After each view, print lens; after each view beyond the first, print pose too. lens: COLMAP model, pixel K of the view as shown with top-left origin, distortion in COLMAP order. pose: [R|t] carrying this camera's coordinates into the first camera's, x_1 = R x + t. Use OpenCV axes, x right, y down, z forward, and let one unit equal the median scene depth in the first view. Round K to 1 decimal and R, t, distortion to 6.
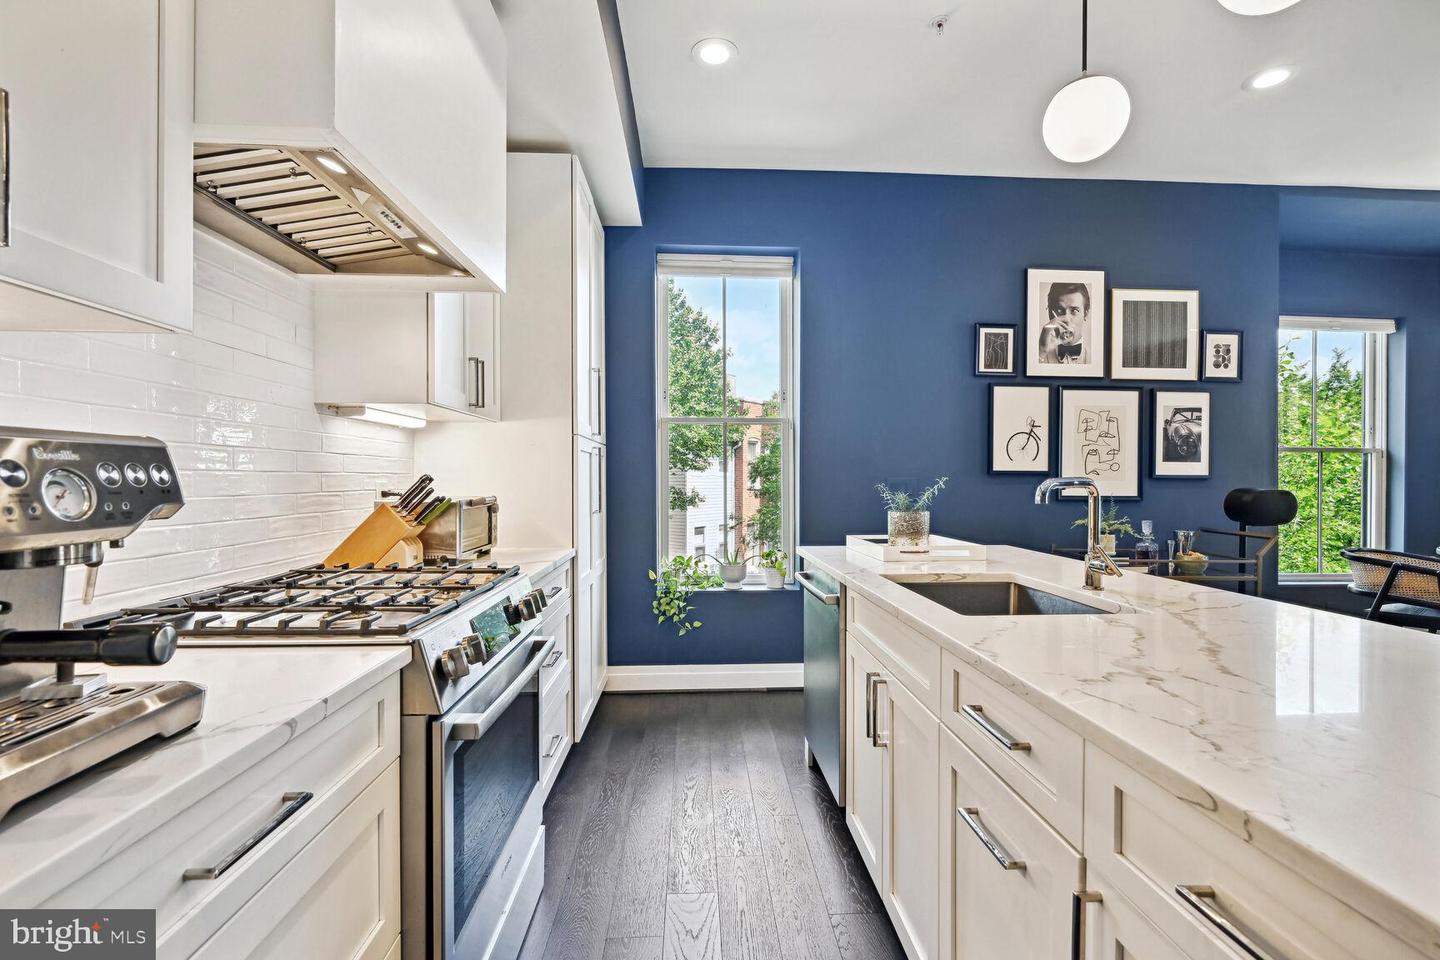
lens RADIAL K [[649.4, 0, 724.8], [0, 649.4, 479.4], [0, 0, 1]] dist [0.000017, 0.000000]
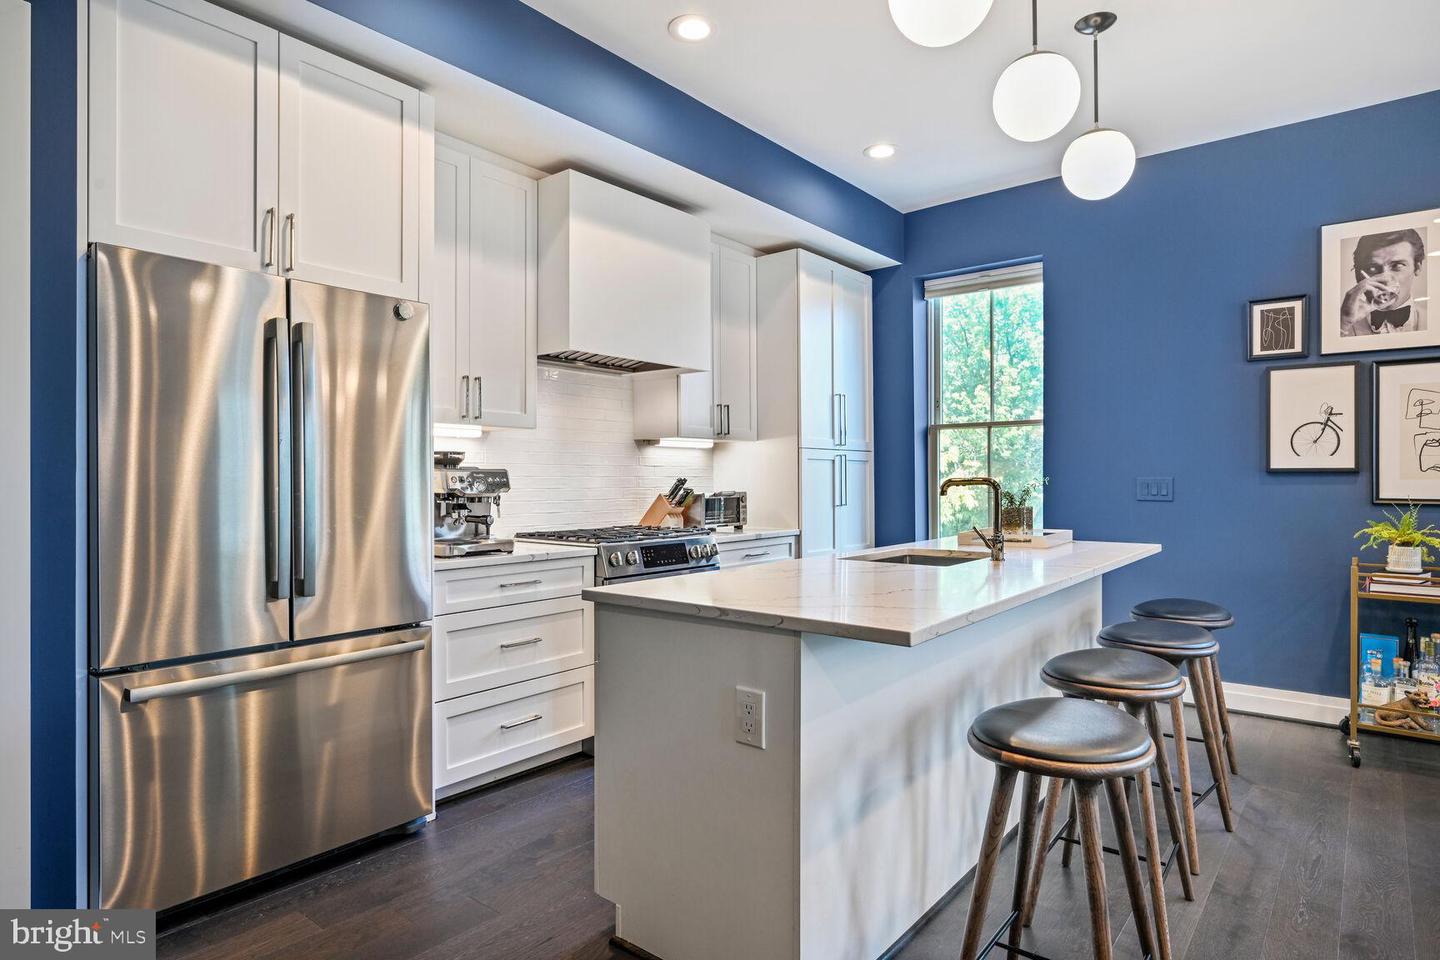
lens RADIAL K [[796.6, 0, 719.2], [0, 796.6, 478.7], [0, 0, 1]] dist [-0.000922, 0.000228]
pose [[0.736350, -0.003934, -0.676590, 0.587072], [0.003407, 0.999992, -0.002106, 0.000165], [0.676592, -0.000754, 0.736357, -0.280775]]
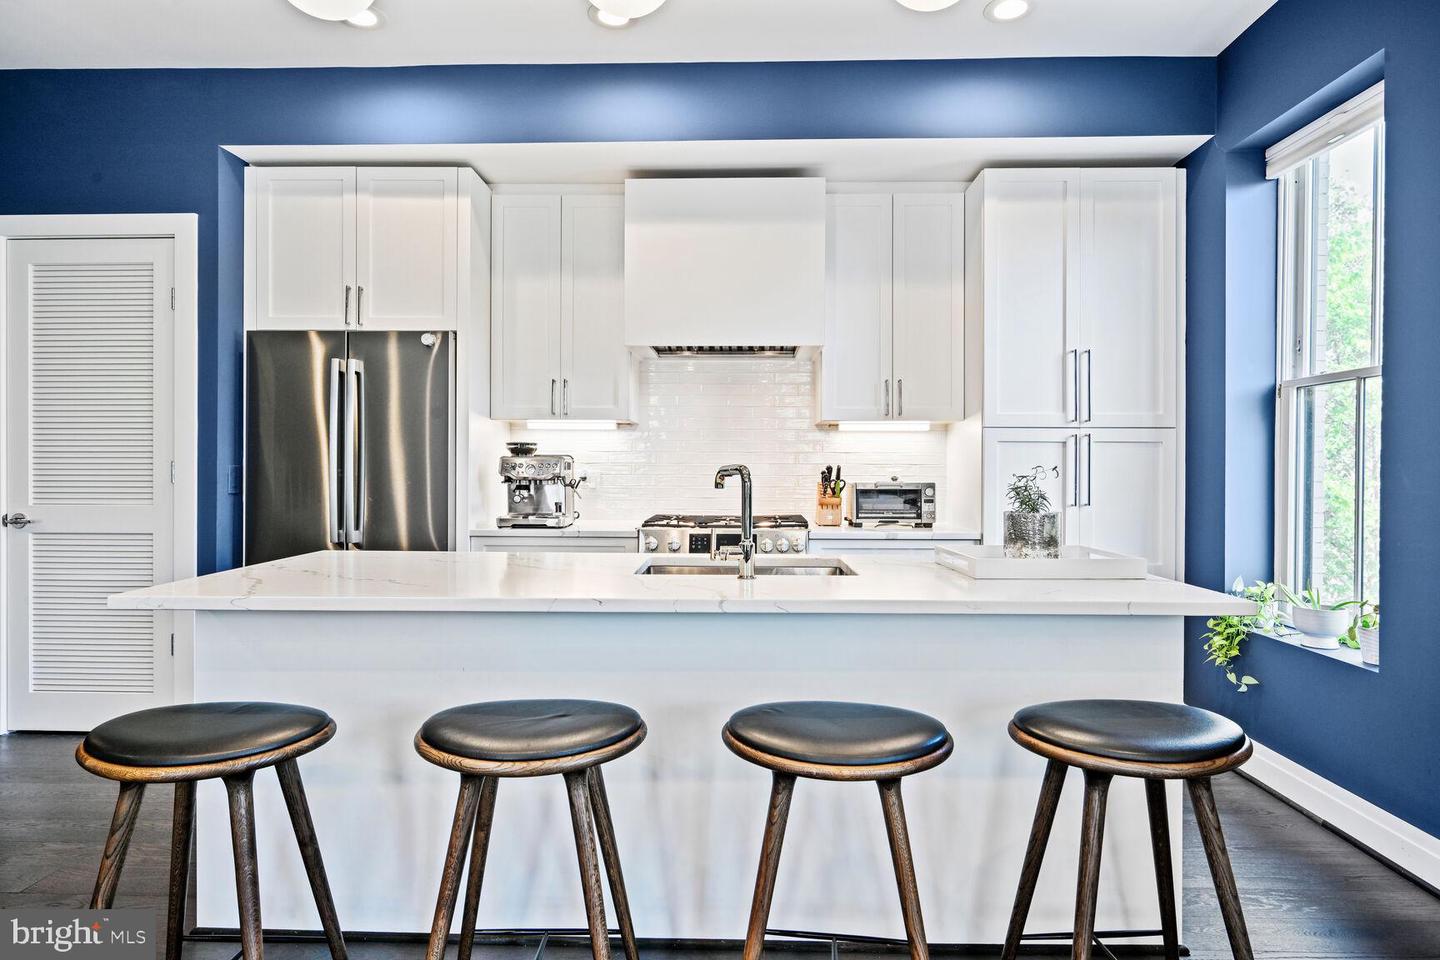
lens RADIAL K [[796.6, 0, 719.1], [0, 796.6, 475.0], [0, 0, 1]] dist [-0.000922, 0.000228]
pose [[-0.086398, 0.011131, -0.996199, 0.830226], [-0.004124, 0.999925, 0.011531, -0.001963], [0.996252, 0.005105, -0.086345, 0.490585]]
